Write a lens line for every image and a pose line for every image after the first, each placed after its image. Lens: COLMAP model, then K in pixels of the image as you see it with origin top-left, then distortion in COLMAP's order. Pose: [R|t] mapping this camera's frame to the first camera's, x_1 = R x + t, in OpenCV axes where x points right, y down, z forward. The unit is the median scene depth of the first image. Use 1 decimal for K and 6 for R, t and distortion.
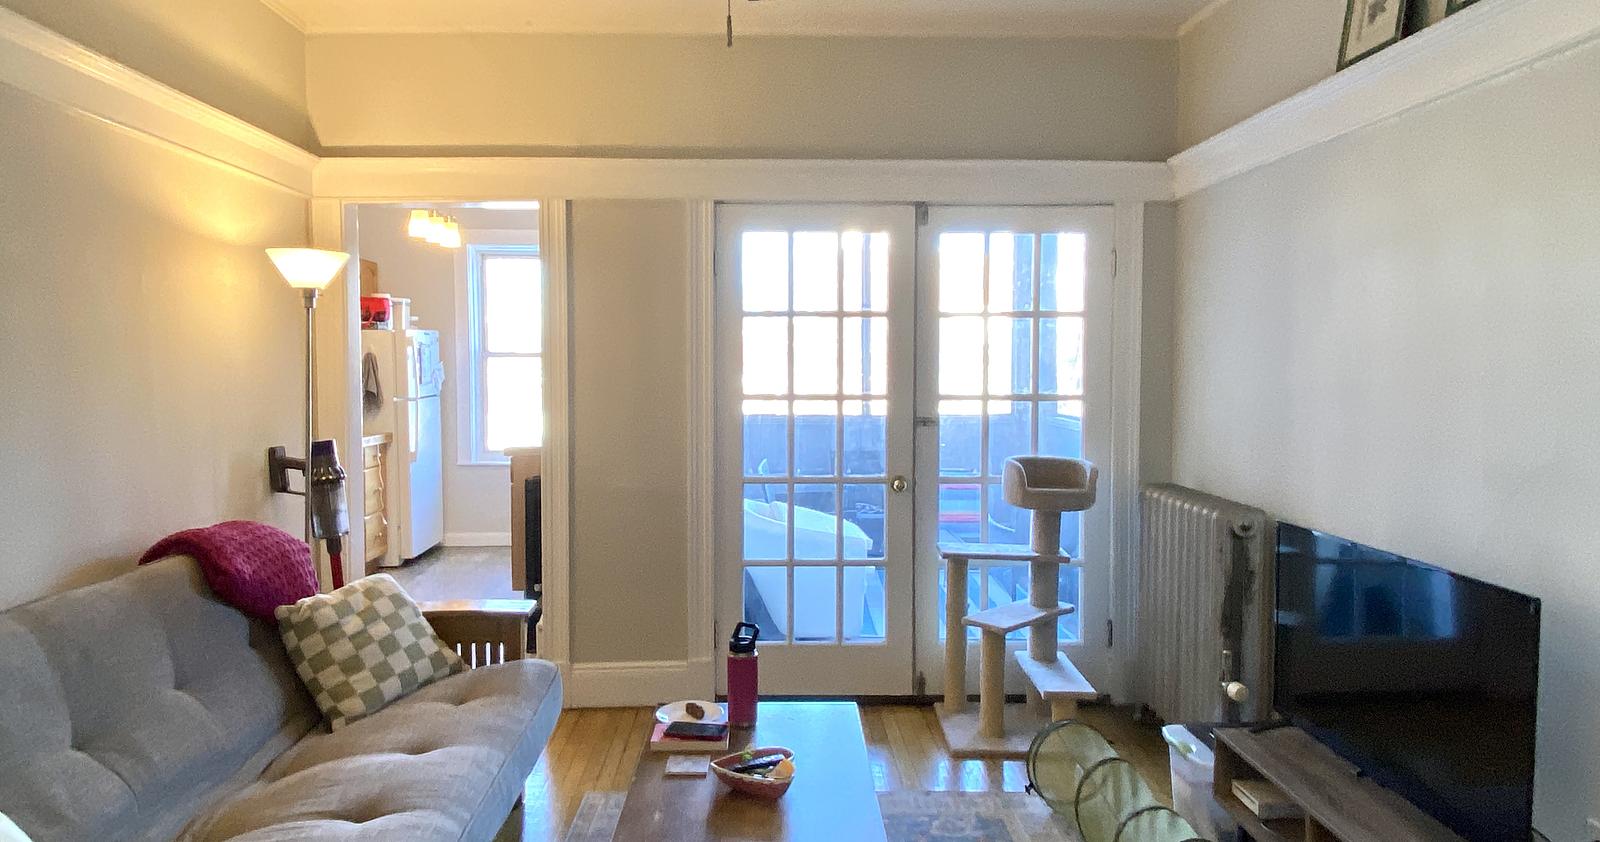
lens RADIAL K [[1017.6, 0, 796.1], [0, 1017.6, 416.7], [0, 0, 1]] dist [0.032613, 0.000388]
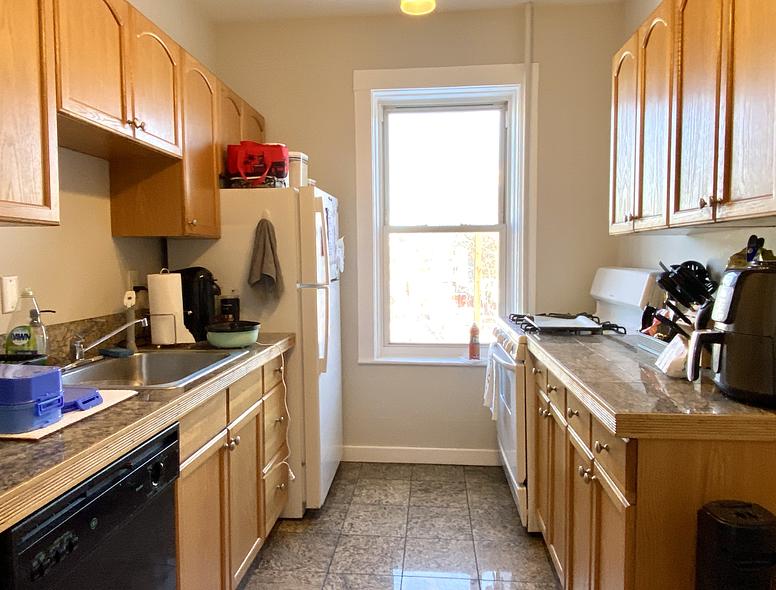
lens RADIAL K [[558.3, 0, 390.8], [0, 558.3, 293.2], [0, 0, 1]] dist [0.051794, -0.042653]
pose [[0.993959, -0.002343, -0.109724, -0.280370], [0.004142, 0.999861, 0.016175, -0.017821], [0.109671, -0.016532, 0.993830, 0.608400]]
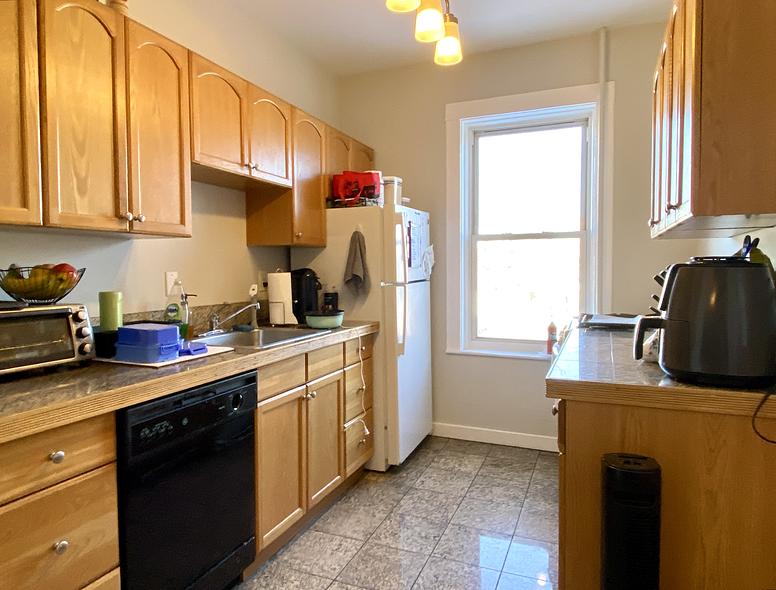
lens RADIAL K [[522.9, 0, 388.1], [0, 522.9, 295.6], [0, 0, 1]] dist [0.047858, -0.010145]
pose [[0.912711, 0.012333, -0.408419, -0.198306], [-0.010942, 0.999924, 0.005742, -0.009533], [0.408458, -0.000772, 0.912777, 0.575747]]
